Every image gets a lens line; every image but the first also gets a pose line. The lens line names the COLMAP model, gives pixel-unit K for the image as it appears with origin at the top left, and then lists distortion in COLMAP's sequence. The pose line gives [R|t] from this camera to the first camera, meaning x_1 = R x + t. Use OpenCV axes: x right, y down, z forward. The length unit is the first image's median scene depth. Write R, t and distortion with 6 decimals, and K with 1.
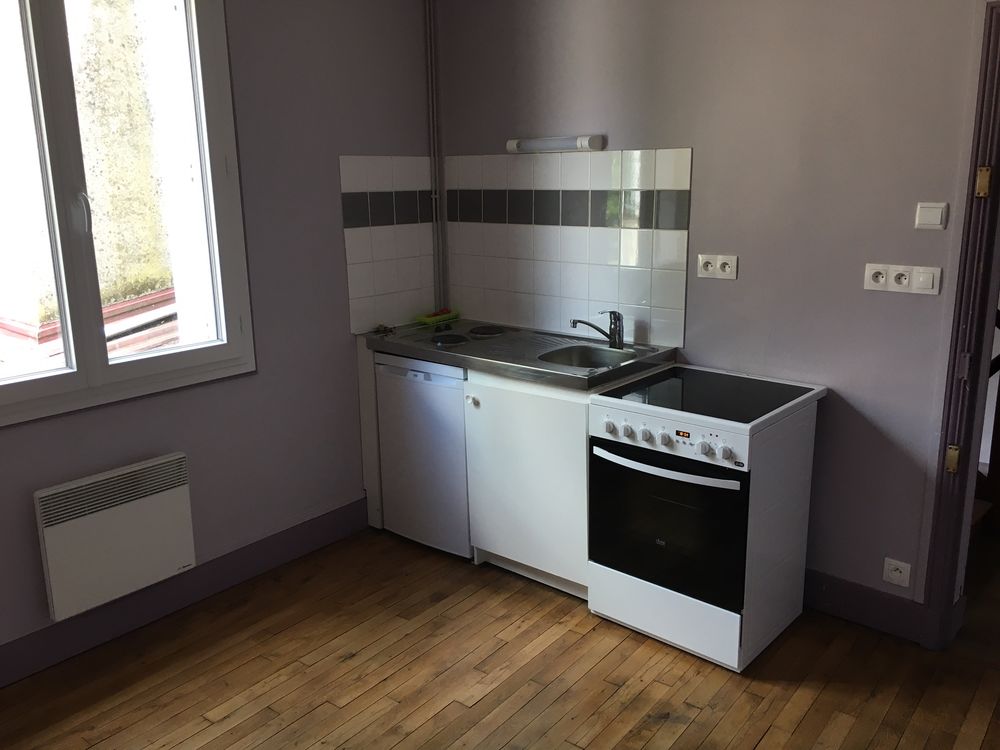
lens RADIAL K [[844.6, 0, 509.5], [0, 844.6, 370.6], [0, 0, 1]] dist [0.061673, -0.026207]
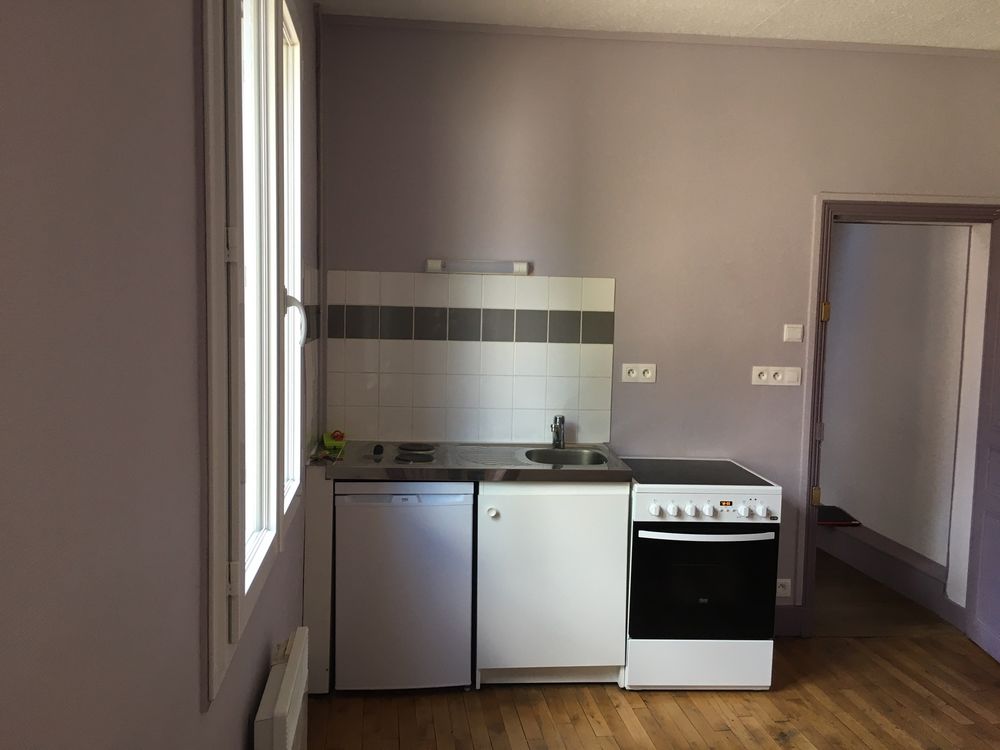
lens RADIAL K [[844.6, 0, 505.8], [0, 844.6, 370.0], [0, 0, 1]] dist [0.061673, -0.026207]
pose [[0.704705, -0.026942, 0.708989, -0.800246], [0.128544, 0.987590, -0.090239, -0.042591], [-0.697759, 0.154728, 0.699423, 0.286807]]
